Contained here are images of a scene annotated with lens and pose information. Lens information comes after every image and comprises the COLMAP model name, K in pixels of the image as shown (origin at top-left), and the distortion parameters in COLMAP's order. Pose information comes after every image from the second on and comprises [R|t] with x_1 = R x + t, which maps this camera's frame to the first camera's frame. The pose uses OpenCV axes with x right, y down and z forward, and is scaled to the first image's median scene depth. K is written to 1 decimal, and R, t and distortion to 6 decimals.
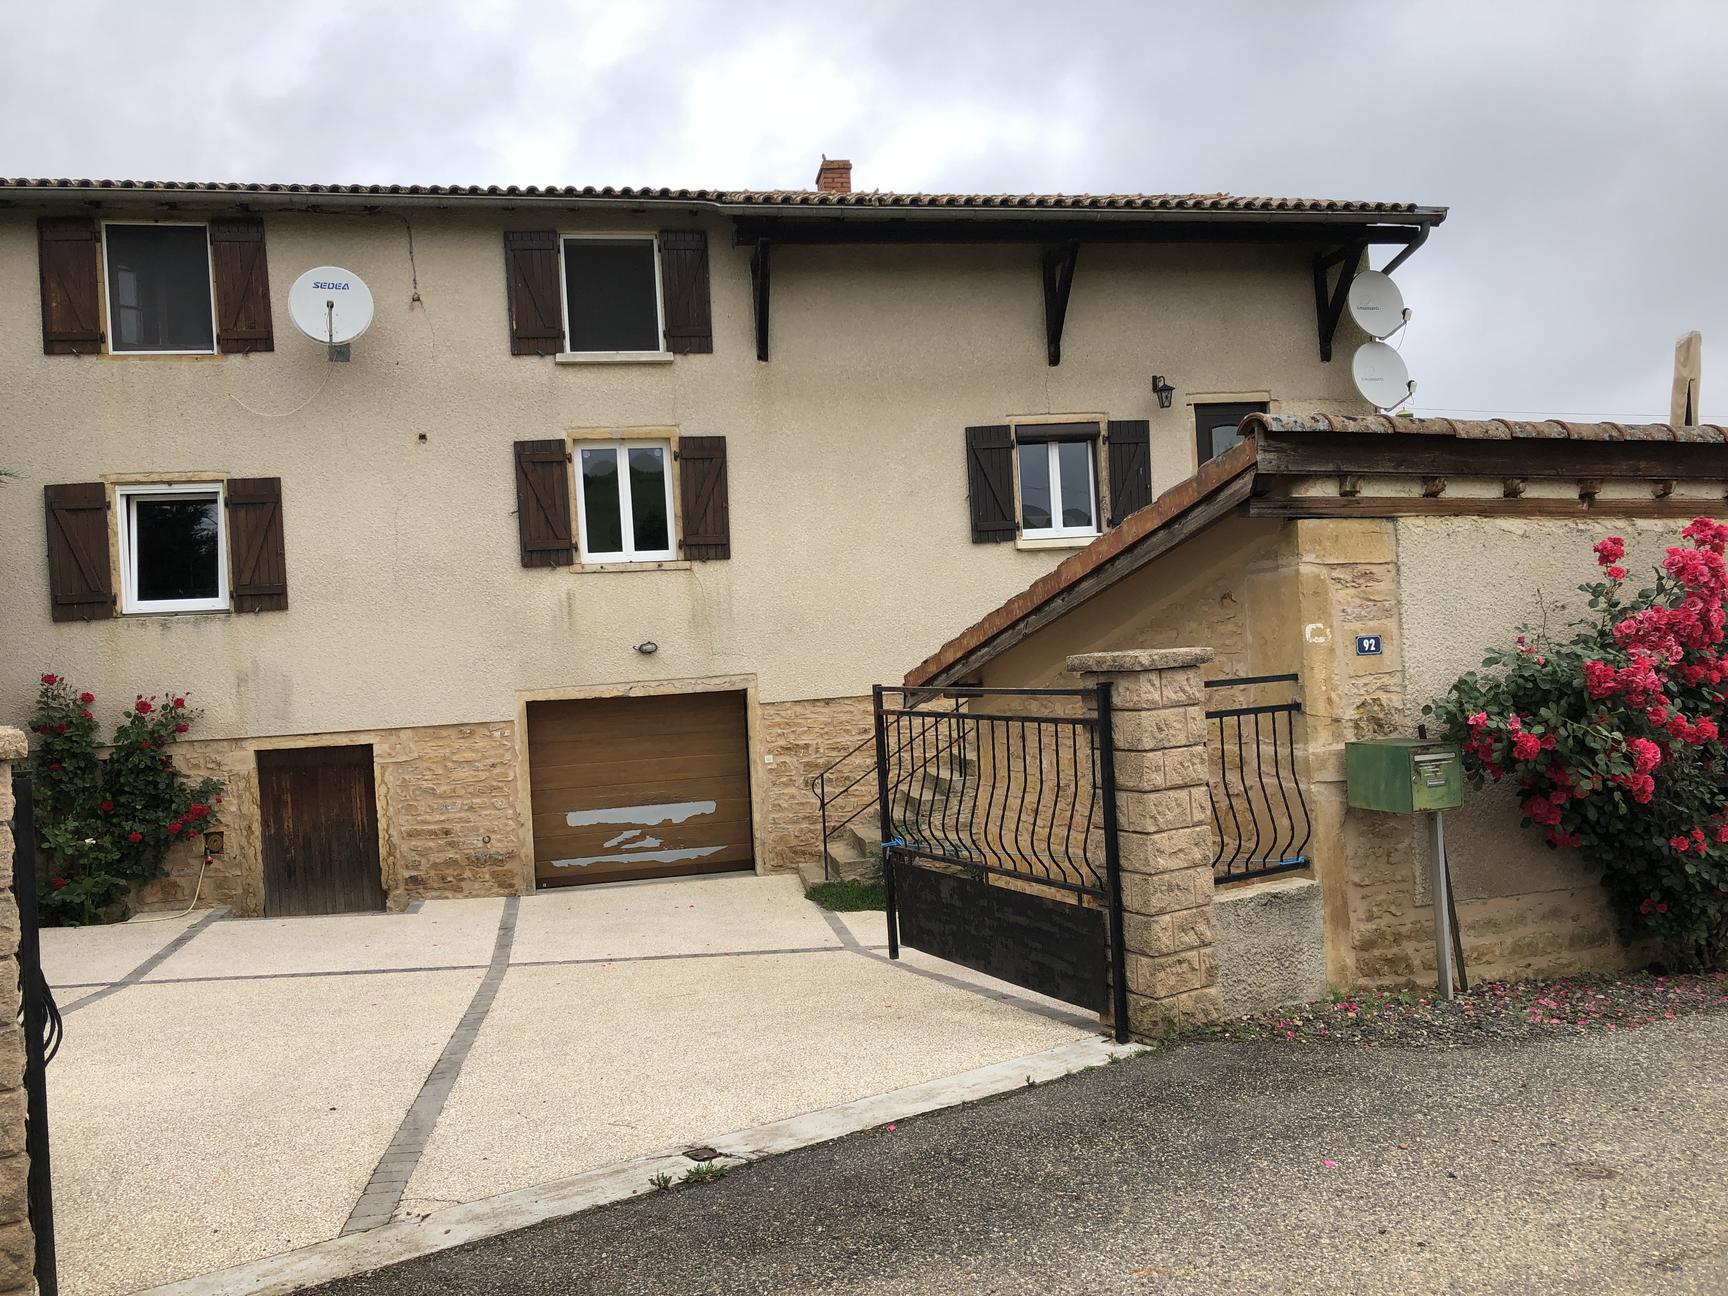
lens RADIAL K [[1409.9, 0, 864.1], [0, 1409.9, 649.1], [0, 0, 1]] dist [0.023926, -0.015679]
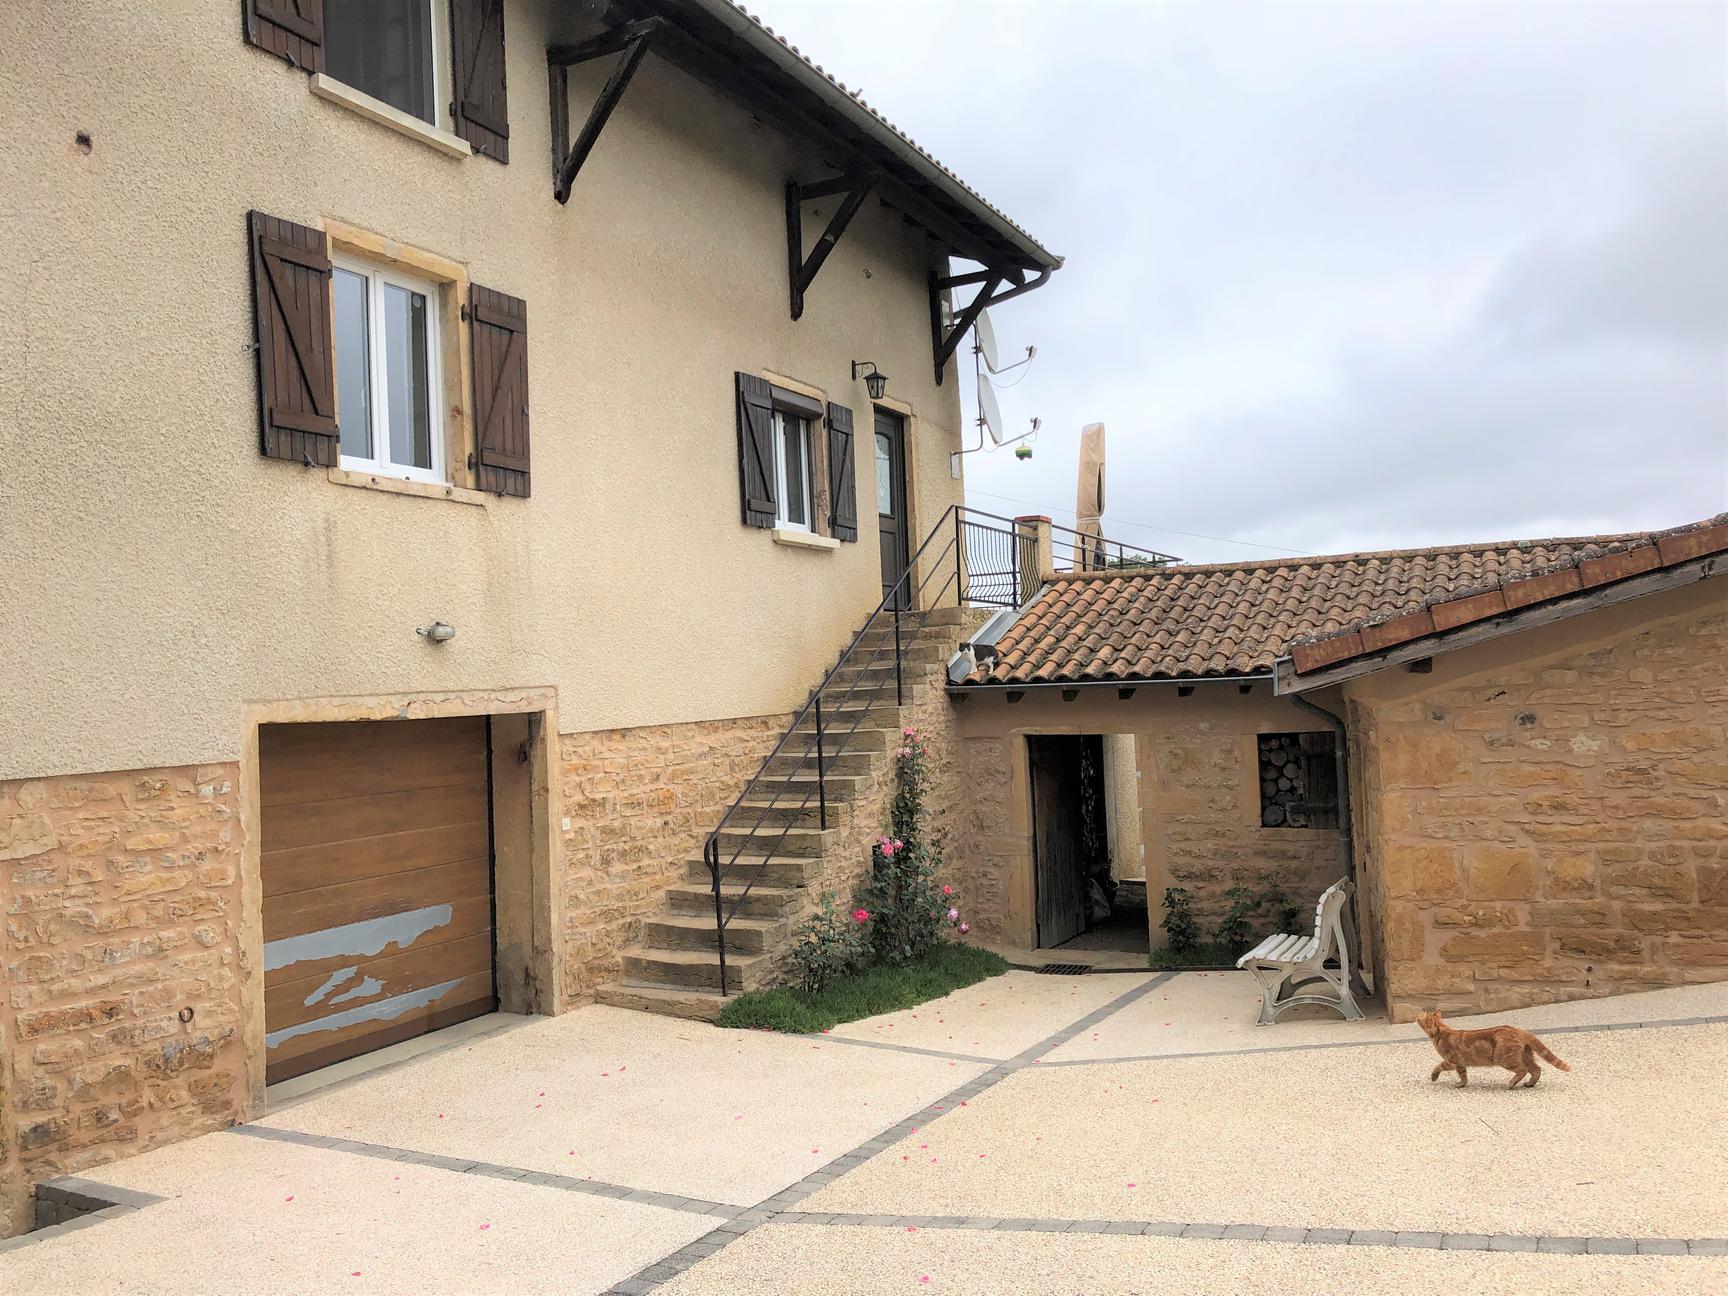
lens RADIAL K [[1409.9, 0, 864.9], [0, 1409.9, 651.5], [0, 0, 1]] dist [0.023926, -0.015679]
pose [[0.631879, 0.047602, 0.773604, -0.479343], [0.015724, 0.997119, -0.074199, 0.050876], [-0.774907, 0.059049, 0.629311, 0.503046]]
